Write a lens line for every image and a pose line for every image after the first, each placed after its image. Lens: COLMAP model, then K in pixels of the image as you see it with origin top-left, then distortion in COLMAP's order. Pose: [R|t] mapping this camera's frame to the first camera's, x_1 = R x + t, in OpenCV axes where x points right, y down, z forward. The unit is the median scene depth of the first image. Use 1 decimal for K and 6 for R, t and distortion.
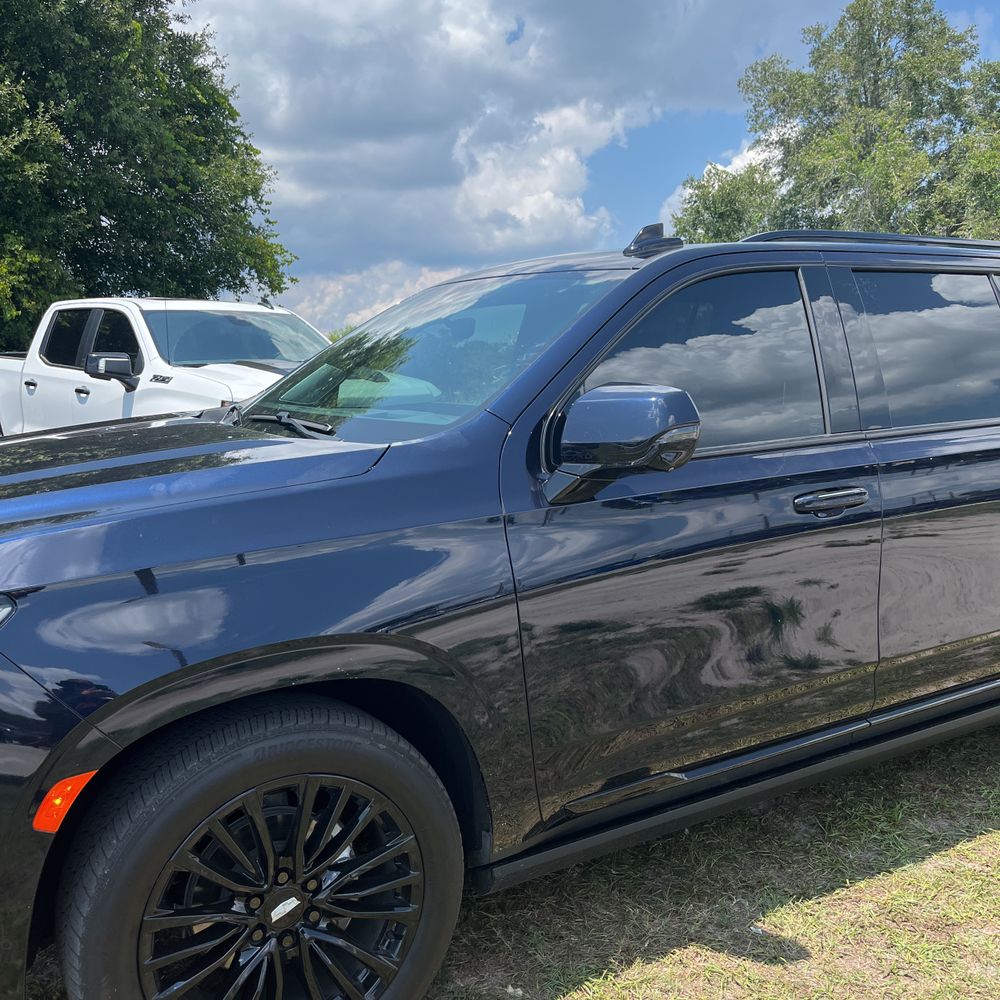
lens RADIAL K [[1029.6, 0, 509.0], [0, 1029.6, 497.6], [0, 0, 1]] dist [0.005269, 0.000000]
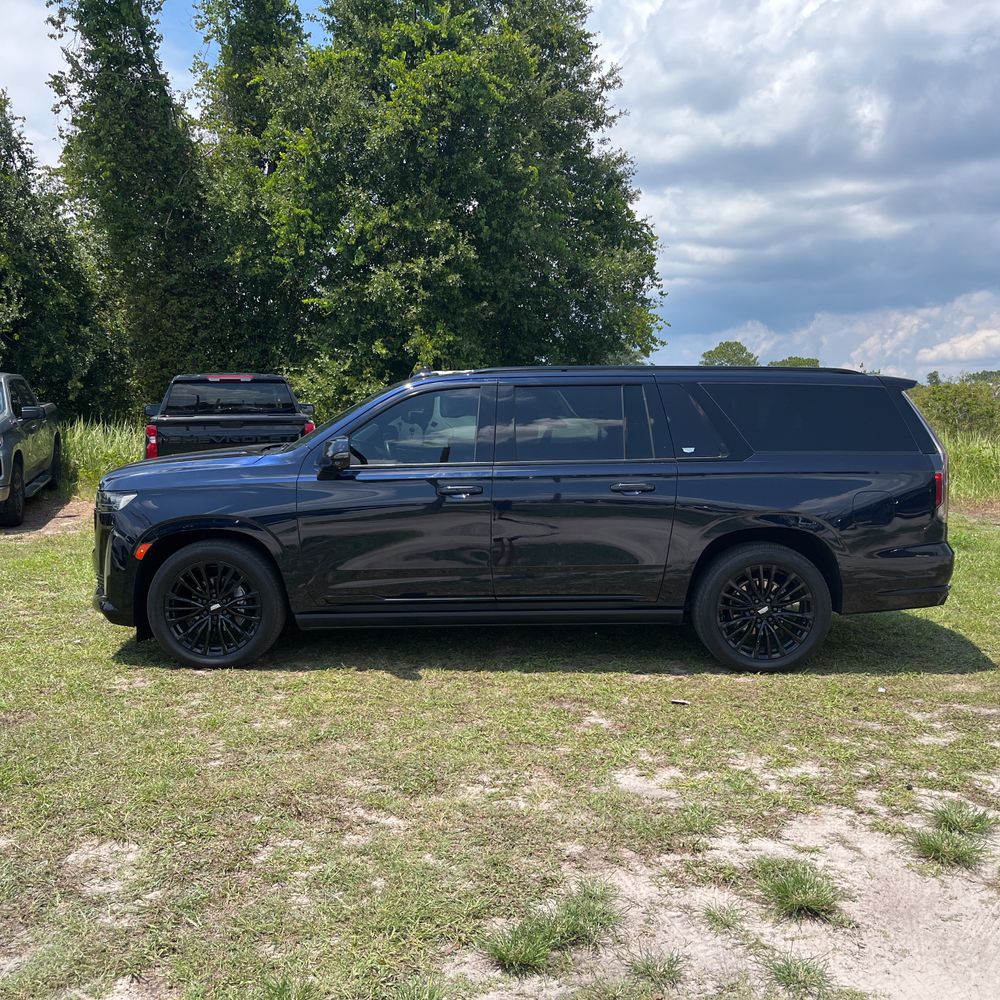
lens RADIAL K [[1029.6, 0, 501.4], [0, 1029.6, 498.3], [0, 0, 1]] dist [0.005269, 0.000000]
pose [[0.858889, 0.057879, -0.508881, 0.154265], [-0.075633, 0.997034, -0.014253, 0.004653], [0.506547, 0.050730, 0.860719, -0.091000]]
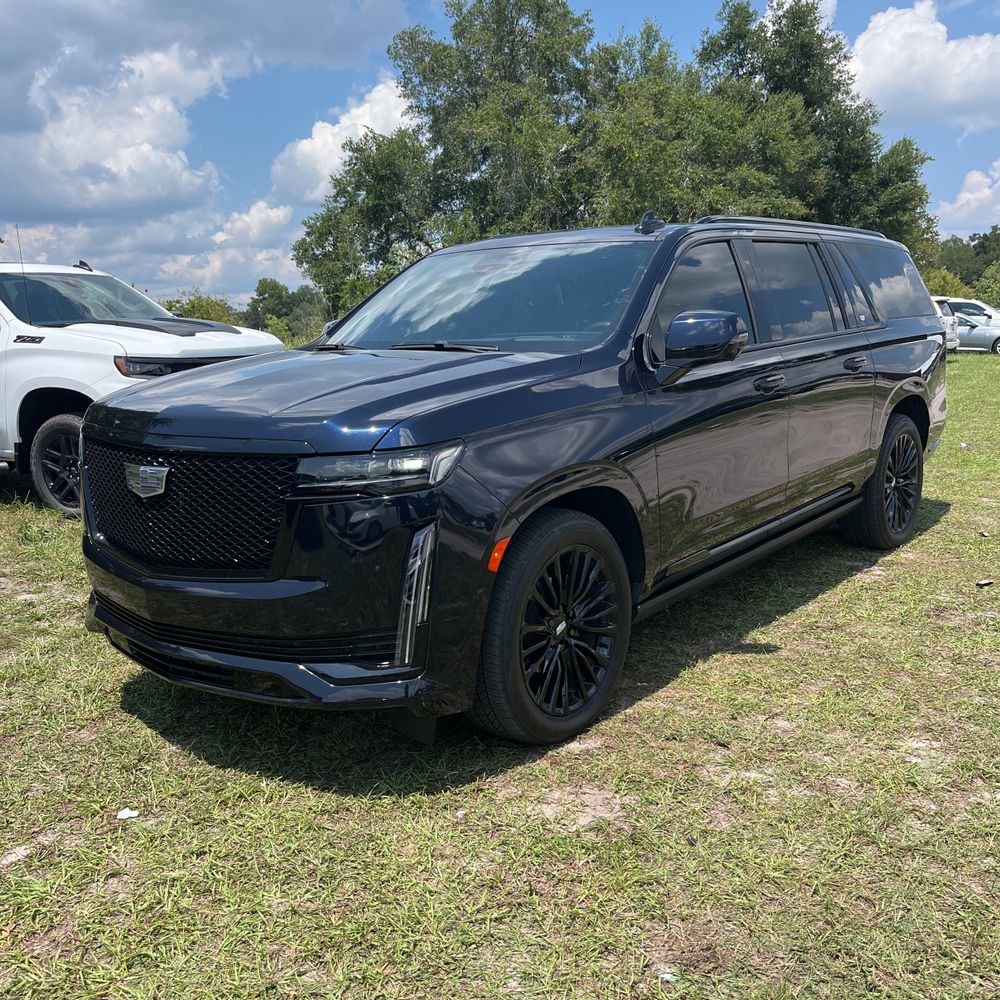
lens RADIAL K [[1029.6, 0, 503.9], [0, 1029.6, 507.3], [0, 0, 1]] dist [0.005269, 0.000000]
pose [[0.938107, -0.086053, 0.335484, -0.064942], [0.070390, 0.995797, 0.058594, 0.007384], [-0.339117, -0.031353, 0.940222, -0.041618]]
